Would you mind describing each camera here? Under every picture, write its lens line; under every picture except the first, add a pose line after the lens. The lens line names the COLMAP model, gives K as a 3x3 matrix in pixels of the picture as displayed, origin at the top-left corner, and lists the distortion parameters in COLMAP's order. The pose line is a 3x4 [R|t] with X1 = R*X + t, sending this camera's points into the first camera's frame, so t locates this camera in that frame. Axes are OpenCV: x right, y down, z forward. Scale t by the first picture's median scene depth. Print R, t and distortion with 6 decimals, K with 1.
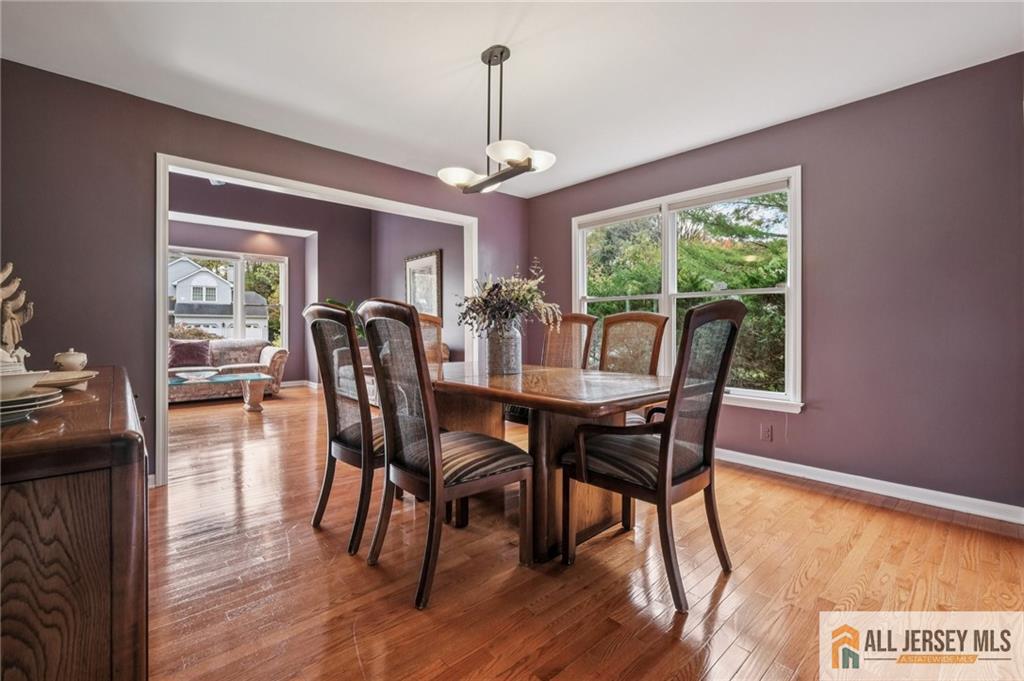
lens RADIAL K [[449.1, 0, 510.0], [0, 449.1, 328.5], [0, 0, 1]] dist [-0.001685, -0.000196]
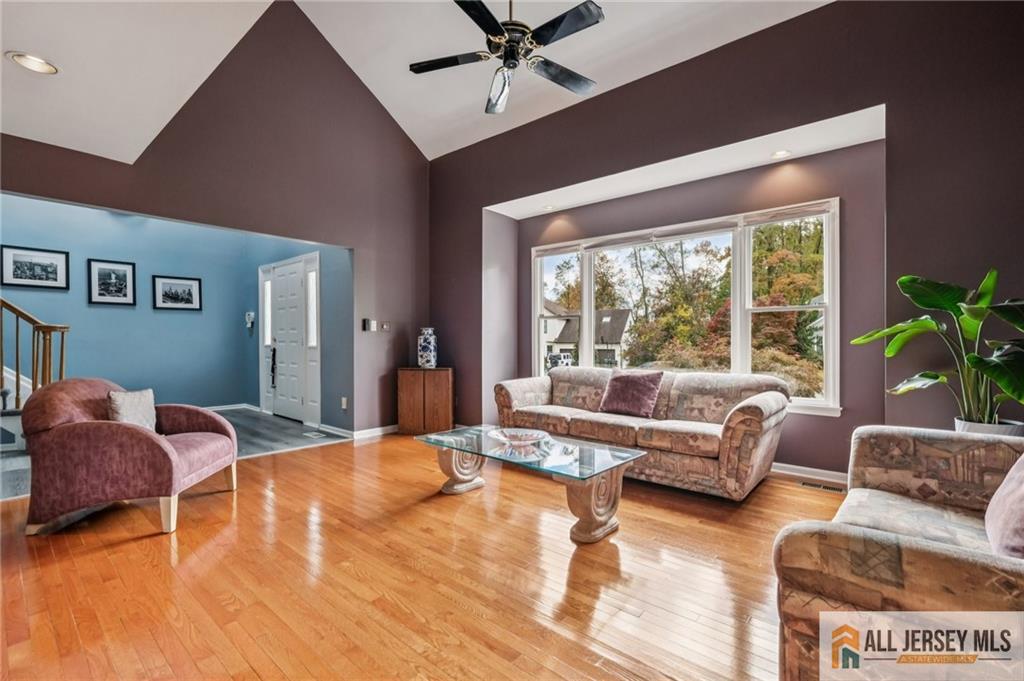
lens RADIAL K [[455.9, 0, 512.0], [0, 455.9, 340.5], [0, 0, 1]] dist [-0.000383, 0.000004]
pose [[0.121764, -0.006036, -0.992541, -0.096043], [-0.012417, 0.999894, -0.007604, -0.008681], [0.992481, 0.013250, 0.121676, 0.707853]]
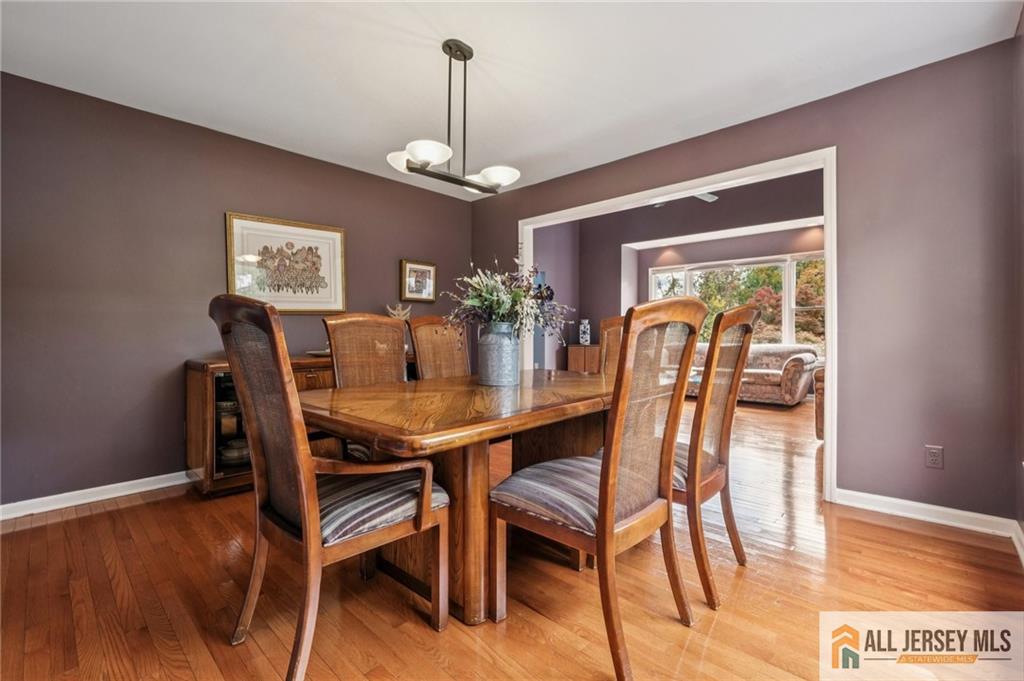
lens RADIAL K [[449.3, 0, 519.4], [0, 449.3, 333.9], [0, 0, 1]] dist [-0.000621, 0.000039]
pose [[0.084232, 0.001232, -0.996445, 0.321792], [-0.008546, 0.999963, 0.000513, 0.005210], [0.996410, 0.008472, 0.084239, 0.376659]]
